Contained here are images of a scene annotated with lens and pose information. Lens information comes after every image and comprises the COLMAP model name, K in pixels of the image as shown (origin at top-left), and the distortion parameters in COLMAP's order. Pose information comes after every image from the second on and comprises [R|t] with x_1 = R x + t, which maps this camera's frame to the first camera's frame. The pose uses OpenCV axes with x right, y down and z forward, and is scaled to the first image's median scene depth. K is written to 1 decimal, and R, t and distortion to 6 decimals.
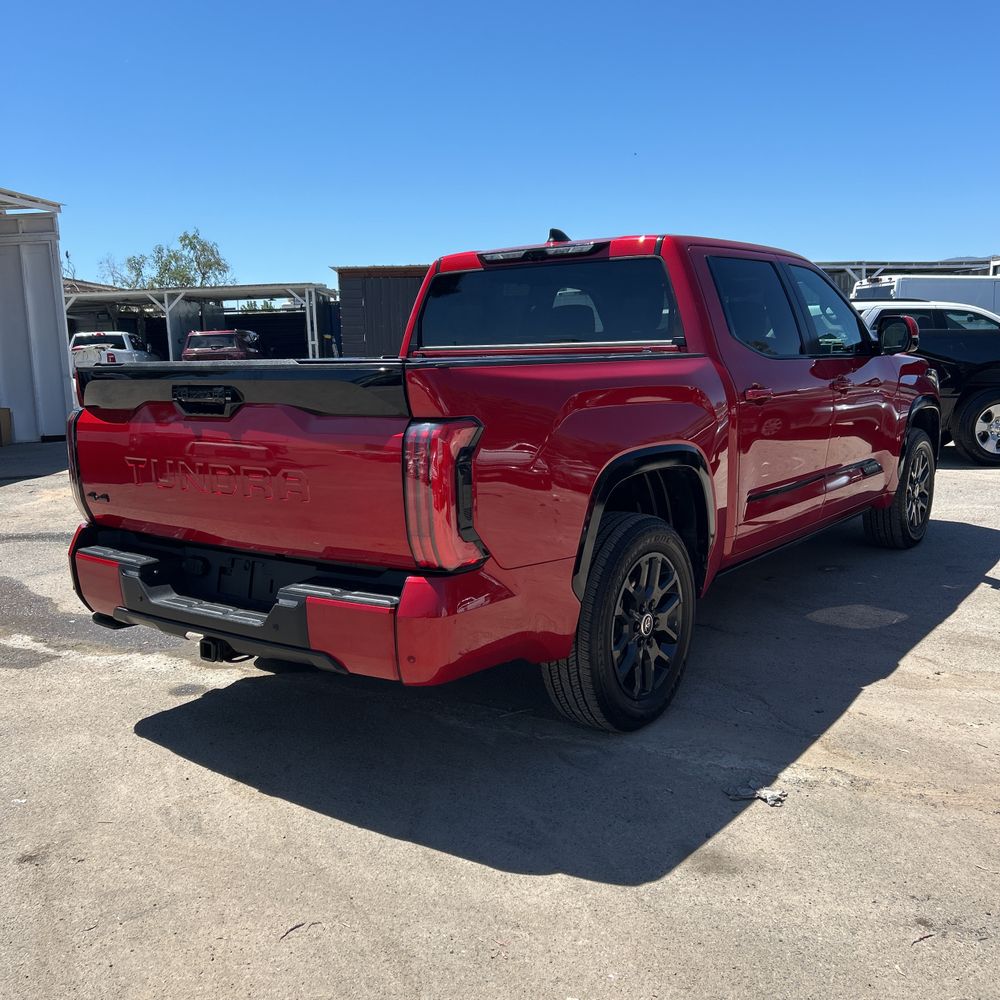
lens RADIAL K [[1008.1, 0, 465.5], [0, 1008.1, 496.3], [0, 0, 1]] dist [0.027573, 0.001639]
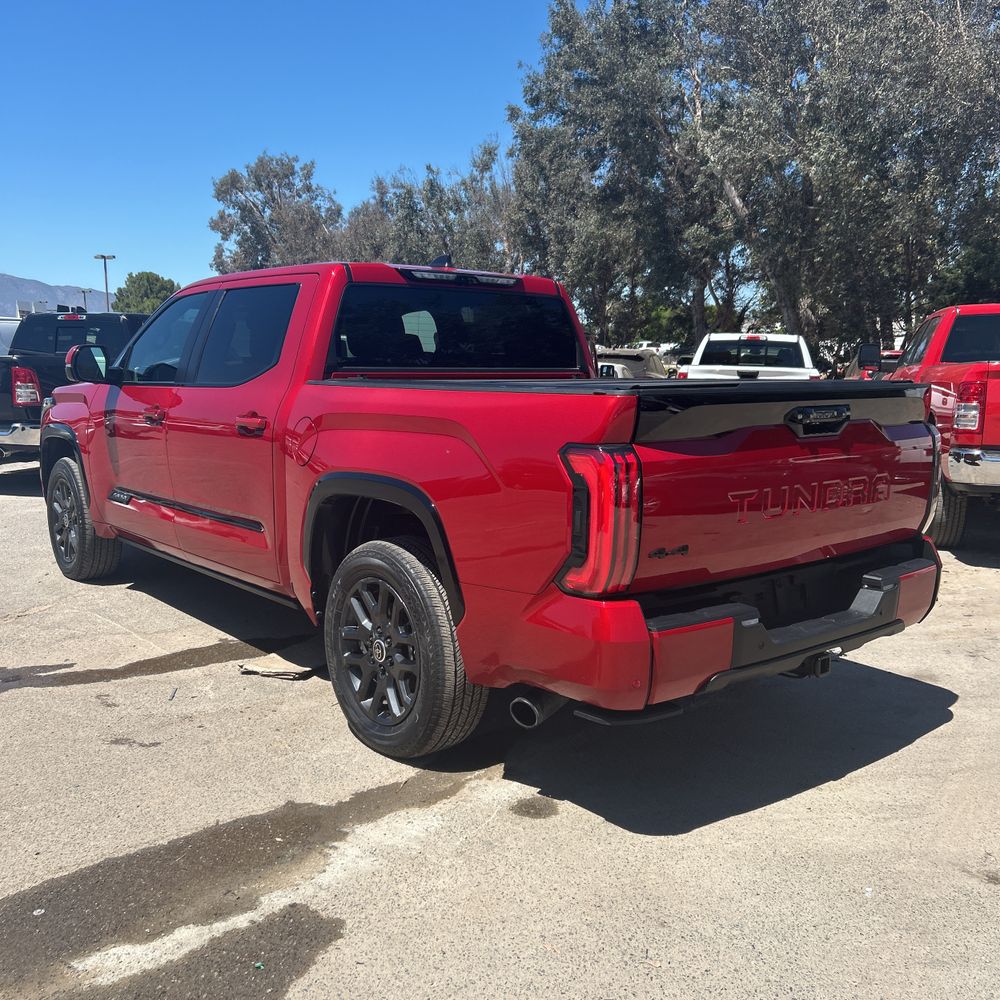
lens RADIAL K [[1013.9, 0, 500.0], [0, 1013.9, 500.0], [0, 0, 1]] dist [0.100938, -0.247416]
pose [[0.215423, -0.098118, 0.971579, -1.205348], [0.134028, 0.988494, 0.070109, -0.112153], [-0.967279, 0.115116, 0.226095, 0.996824]]
